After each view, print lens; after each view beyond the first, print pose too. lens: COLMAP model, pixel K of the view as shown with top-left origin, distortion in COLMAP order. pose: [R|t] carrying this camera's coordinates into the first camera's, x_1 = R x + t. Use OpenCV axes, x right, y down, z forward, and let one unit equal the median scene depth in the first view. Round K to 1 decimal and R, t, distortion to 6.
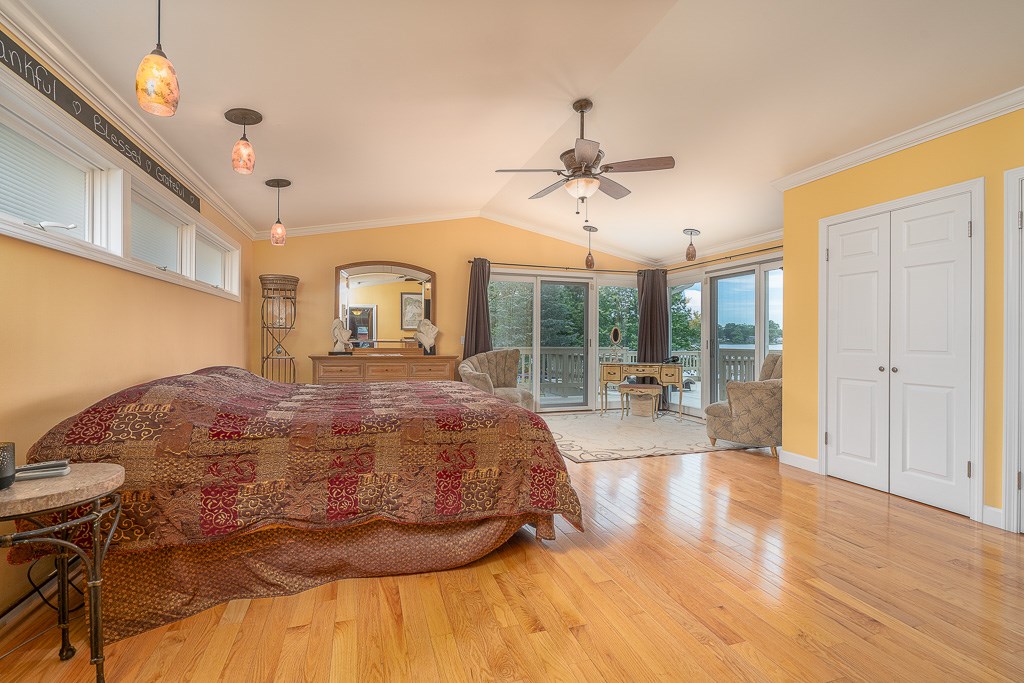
lens RADIAL K [[468.4, 0, 507.4], [0, 468.4, 331.5], [0, 0, 1]] dist [-0.003089, -0.000387]
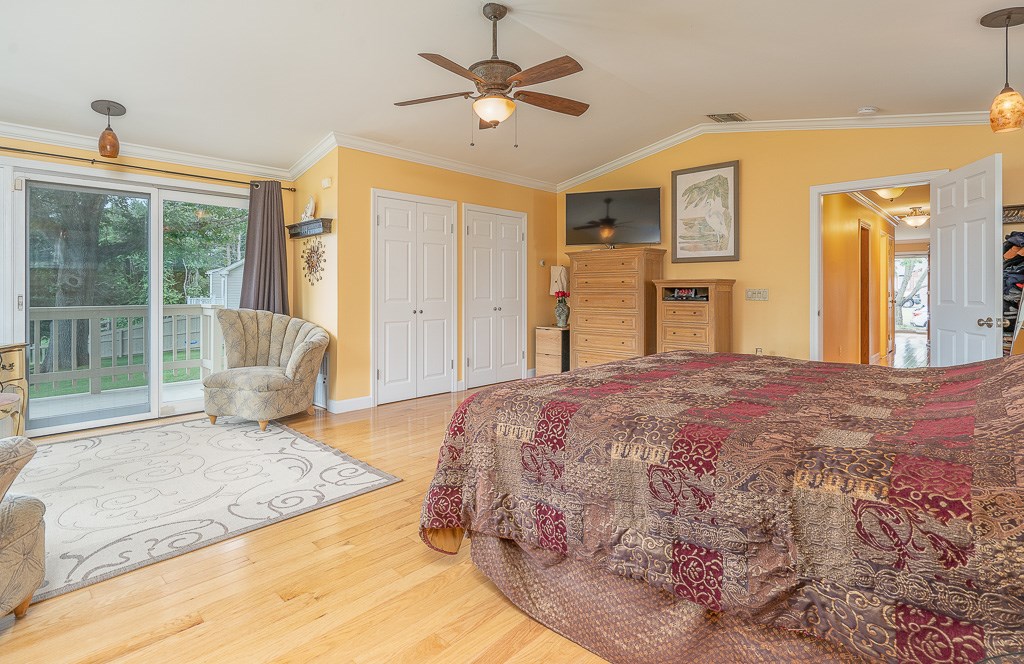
lens RADIAL K [[505.2, 0, 484.2], [0, 505.2, 276.6], [0, 0, 1]] dist [0.015399, 0.000046]
pose [[-0.459515, 0.020529, 0.887933, -0.336685], [-0.014993, 0.999411, -0.030865, 0.008282], [-0.888044, -0.027496, -0.458936, 0.771228]]
